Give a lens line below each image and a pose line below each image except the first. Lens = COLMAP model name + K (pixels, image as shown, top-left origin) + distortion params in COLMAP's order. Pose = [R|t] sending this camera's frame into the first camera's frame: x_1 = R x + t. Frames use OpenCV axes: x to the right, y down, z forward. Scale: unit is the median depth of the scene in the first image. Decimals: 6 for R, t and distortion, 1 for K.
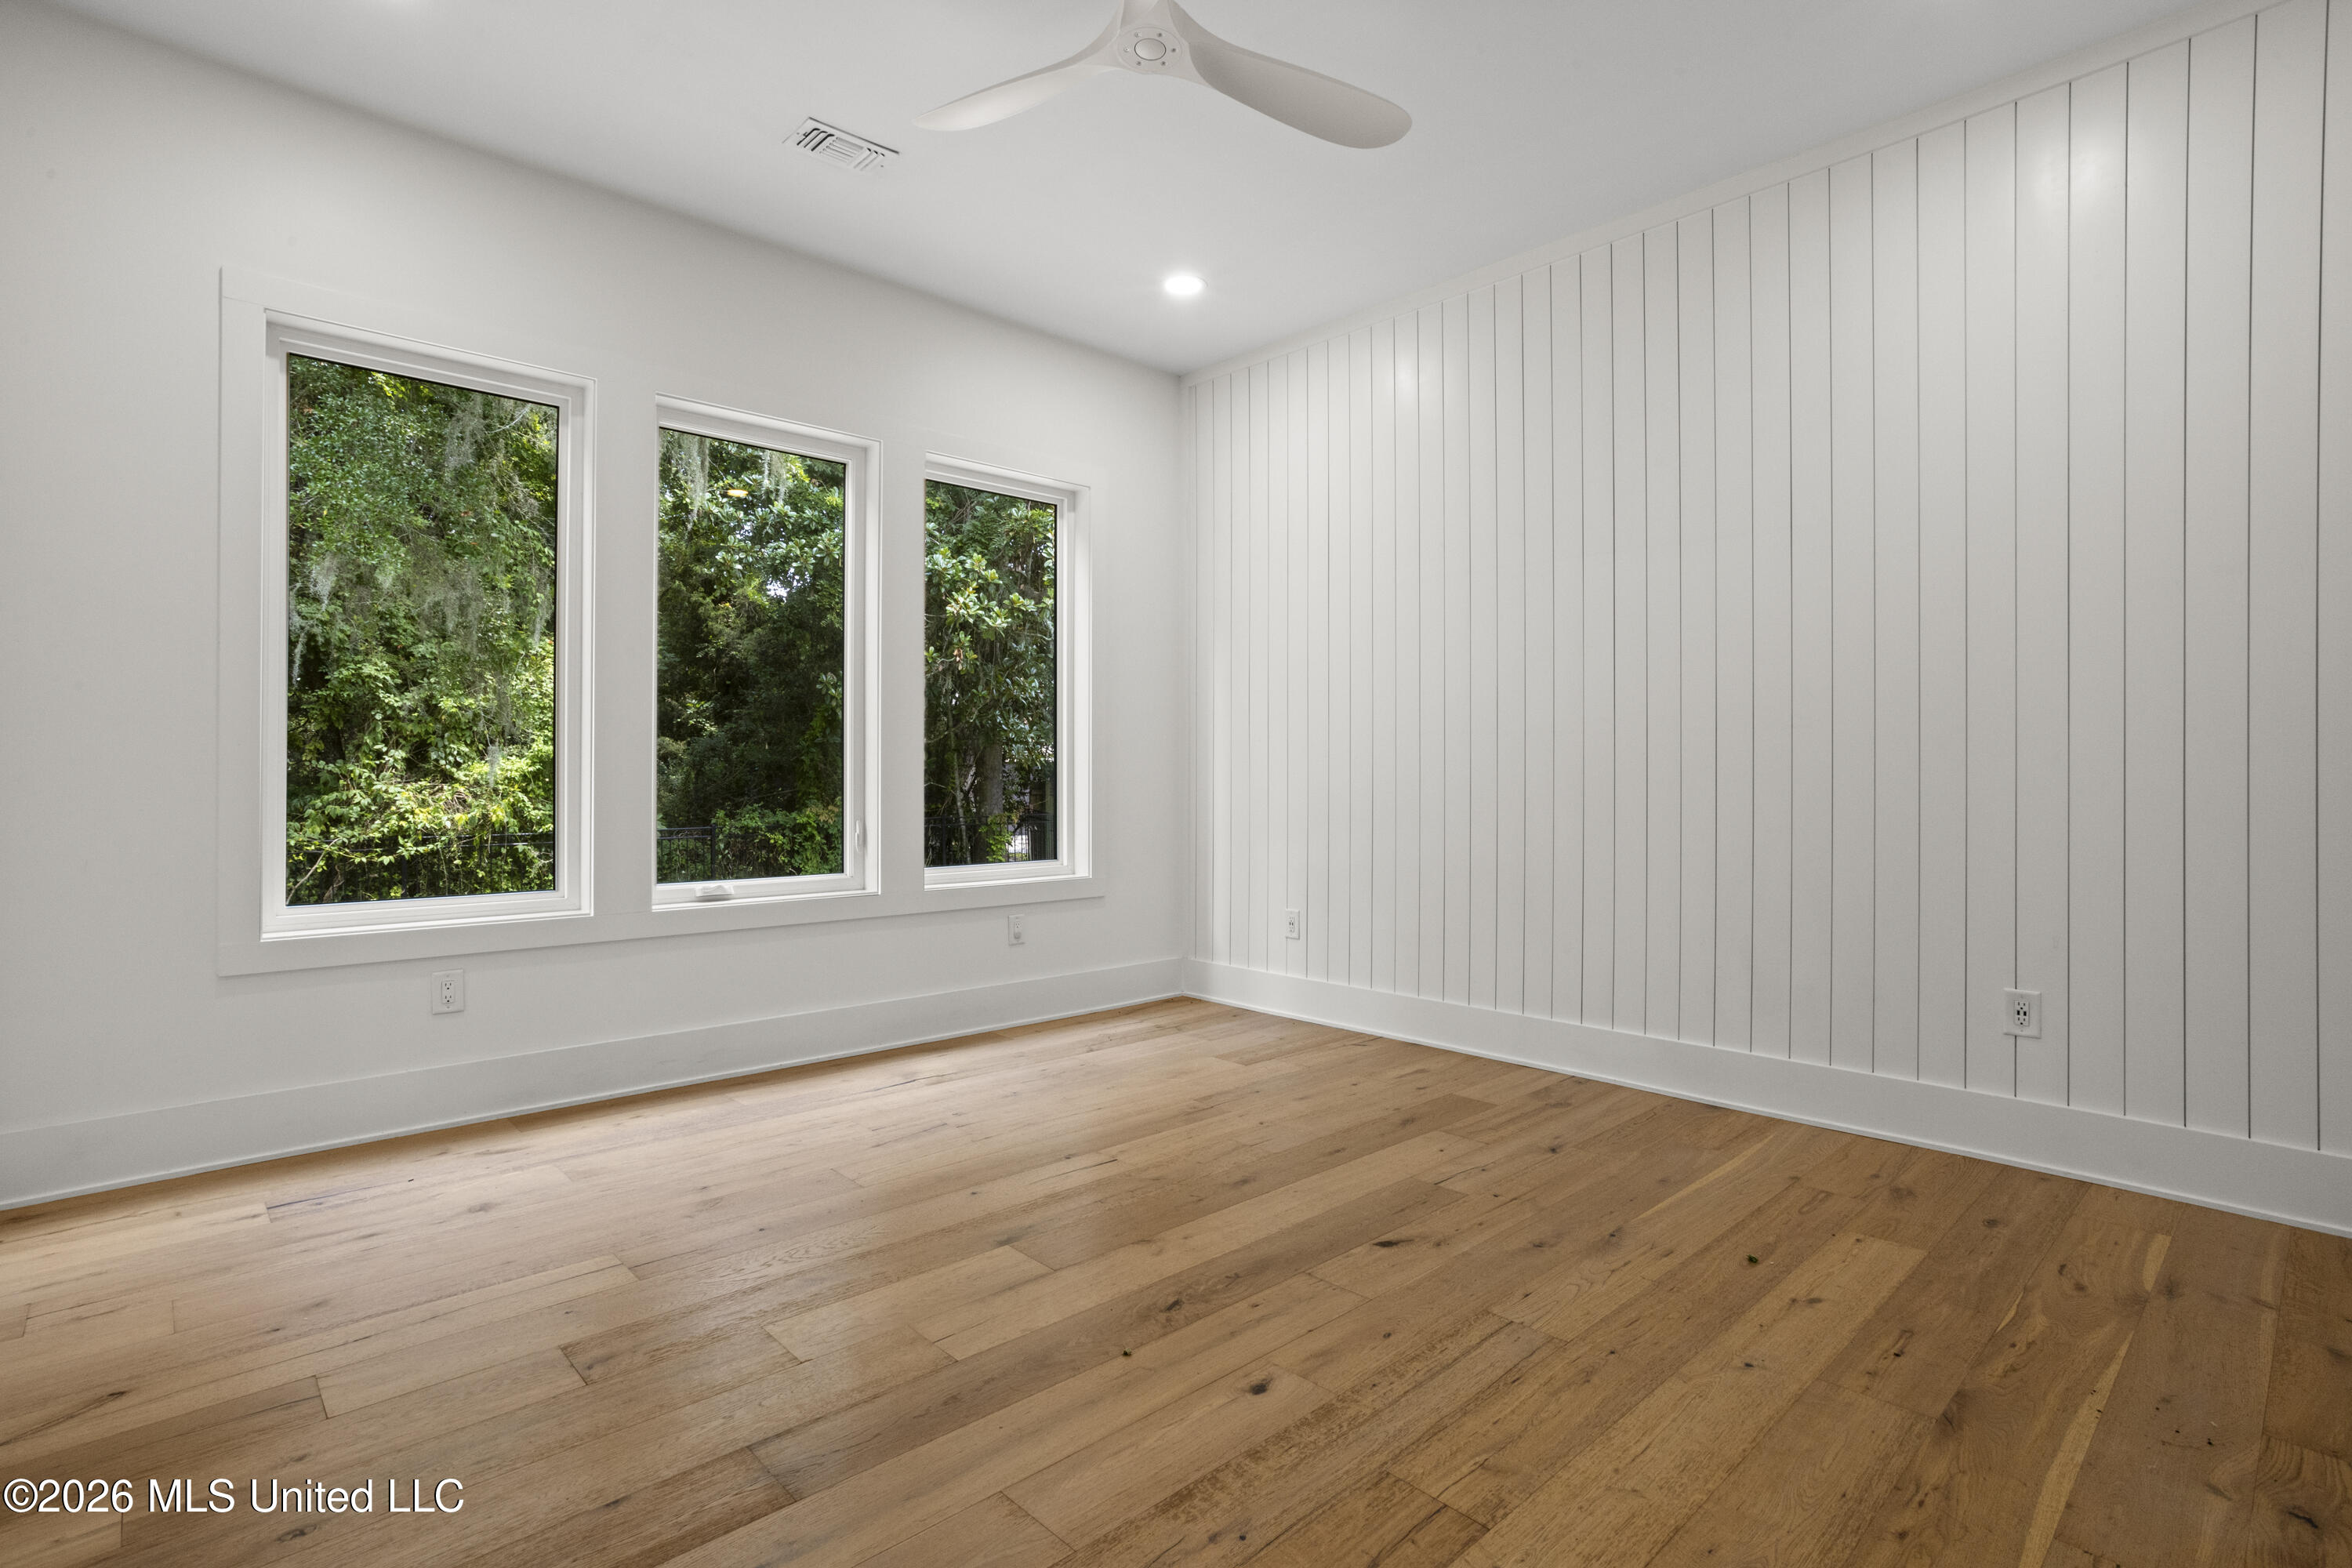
lens RADIAL K [[1120.7, 0, 1171.7], [0, 1120.7, 776.4], [0, 0, 1]] dist [-0.025134, 0.003091]
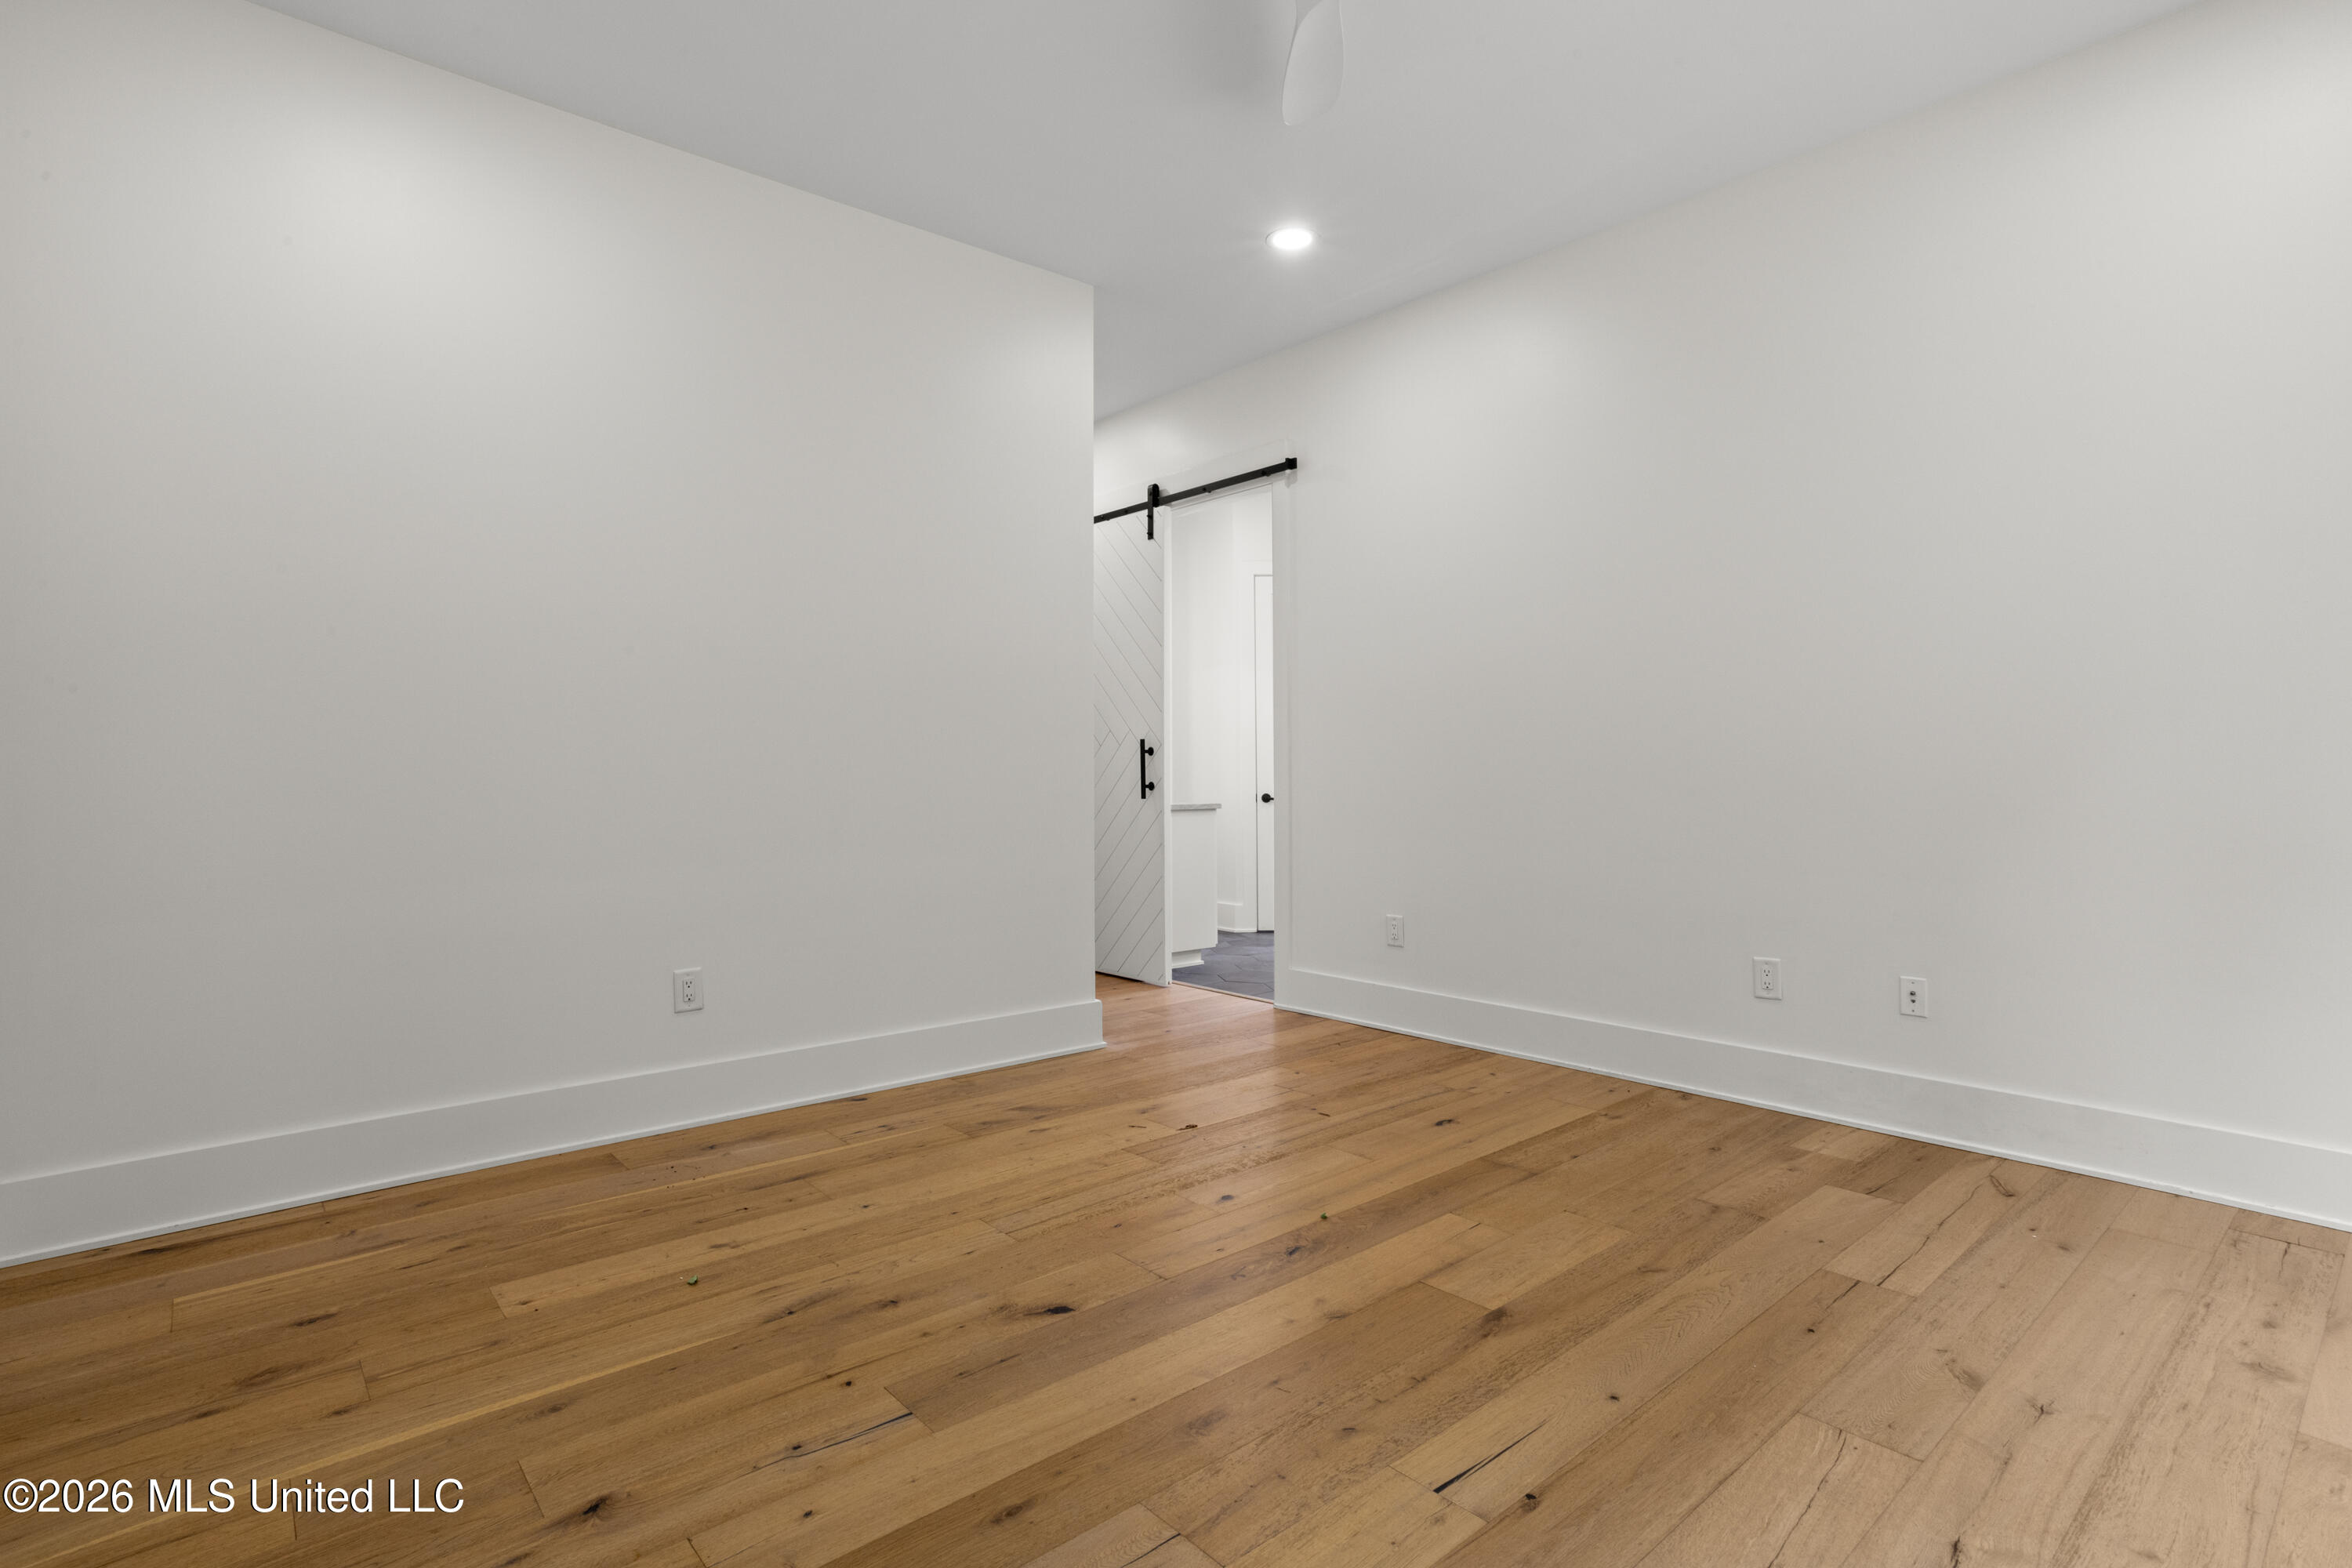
lens RADIAL K [[1120.7, 0, 1175.7], [0, 1120.7, 781.4], [0, 0, 1]] dist [-0.025134, 0.003091]
pose [[-0.999260, 0.002928, 0.038349, 0.074654], [0.003254, 0.999959, 0.008450, -0.003680], [-0.038323, 0.008569, -0.999229, 2.094372]]
